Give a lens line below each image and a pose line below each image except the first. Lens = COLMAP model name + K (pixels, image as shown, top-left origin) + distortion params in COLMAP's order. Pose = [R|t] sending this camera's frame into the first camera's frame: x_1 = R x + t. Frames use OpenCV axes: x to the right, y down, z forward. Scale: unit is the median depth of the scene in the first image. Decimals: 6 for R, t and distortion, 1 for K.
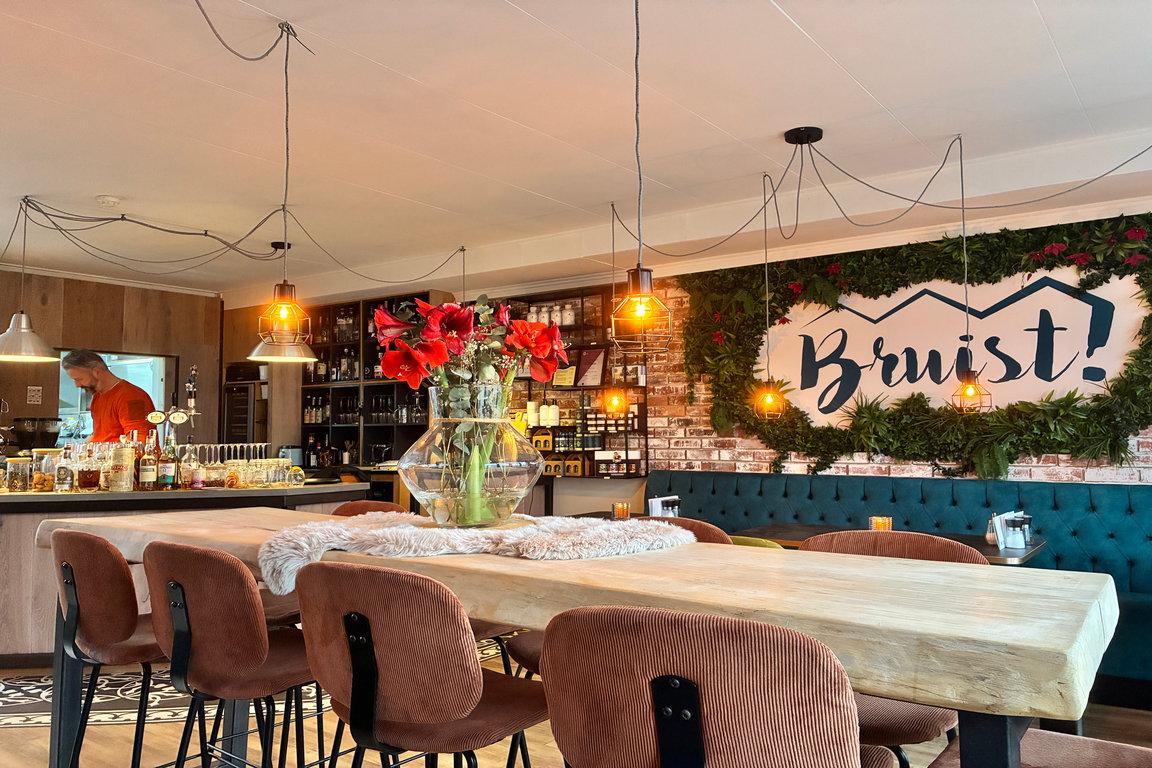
lens RADIAL K [[888.0, 0, 576.1], [0, 888.0, 383.2], [0, 0, 1]] dist [0.048338, -0.003407]
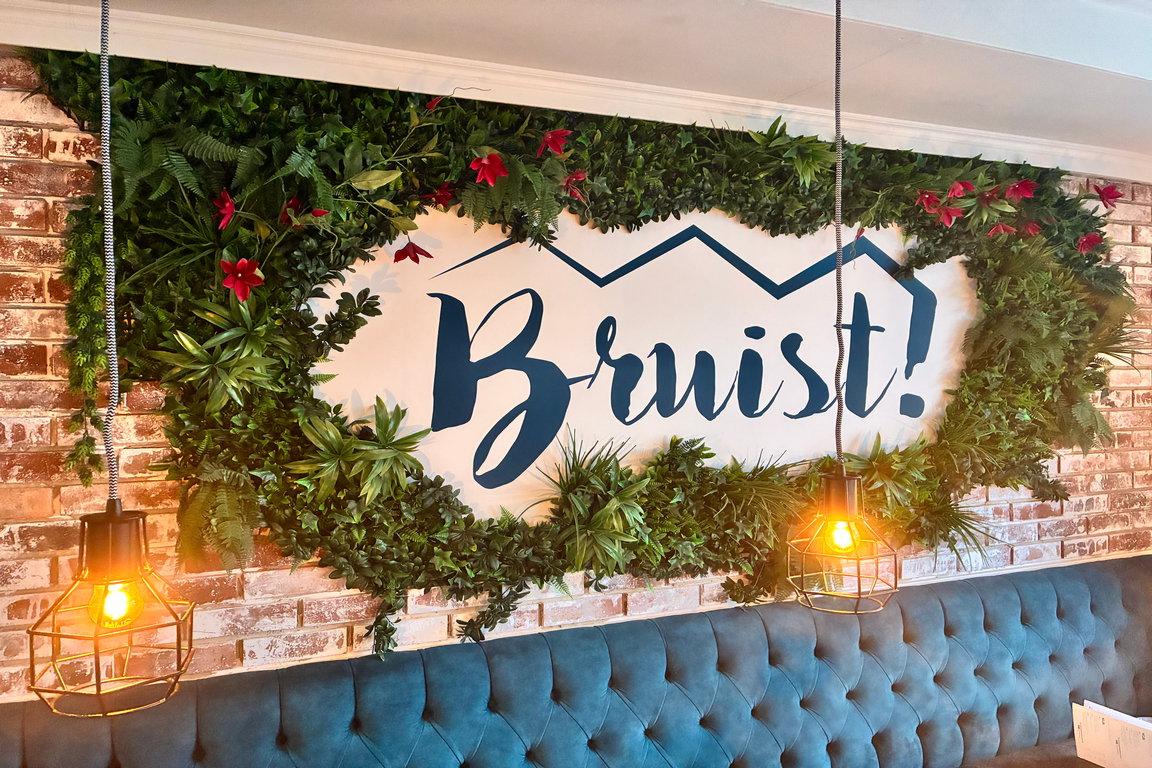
lens RADIAL K [[888.0, 0, 575.3], [0, 888.0, 384.7], [0, 0, 1]] dist [0.048338, -0.003407]
pose [[0.502468, 0.003451, 0.864589, -0.064706], [-0.036147, 0.999202, 0.017019, -0.023552], [-0.863840, -0.039804, 0.502192, 0.782620]]
